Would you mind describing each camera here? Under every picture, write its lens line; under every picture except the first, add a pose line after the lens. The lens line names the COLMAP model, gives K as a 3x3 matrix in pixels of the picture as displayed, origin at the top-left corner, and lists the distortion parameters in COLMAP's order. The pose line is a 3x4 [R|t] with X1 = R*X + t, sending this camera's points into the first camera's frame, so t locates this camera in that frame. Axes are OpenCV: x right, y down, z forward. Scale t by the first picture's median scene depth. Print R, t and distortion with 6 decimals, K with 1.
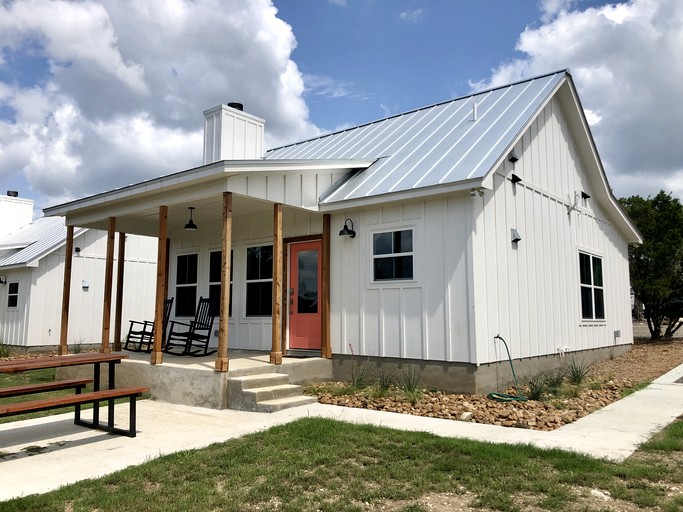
lens RADIAL K [[524.9, 0, 341.5], [0, 524.9, 256.0], [0, 0, 1]] dist [0.112461, -0.193639]
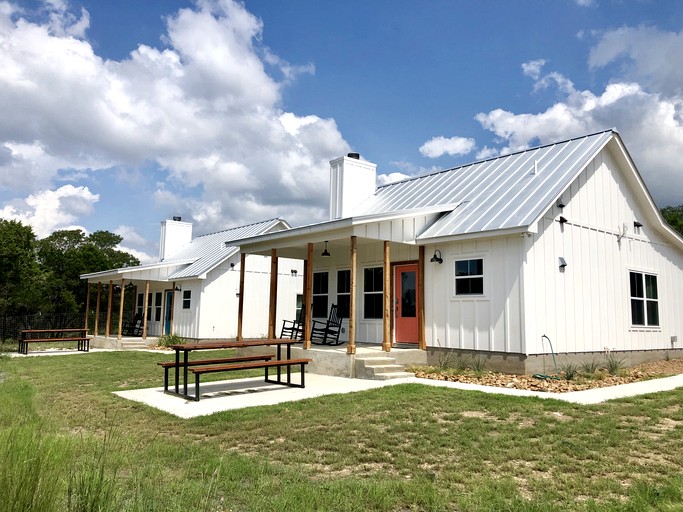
lens RADIAL K [[524.9, 0, 341.5], [0, 524.9, 256.0], [0, 0, 1]] dist [0.112461, -0.193639]
pose [[0.979519, -0.007619, -0.201206, 0.046673], [0.006129, 0.999949, -0.008027, -0.045605], [0.201257, 0.006630, 0.979516, -0.429838]]
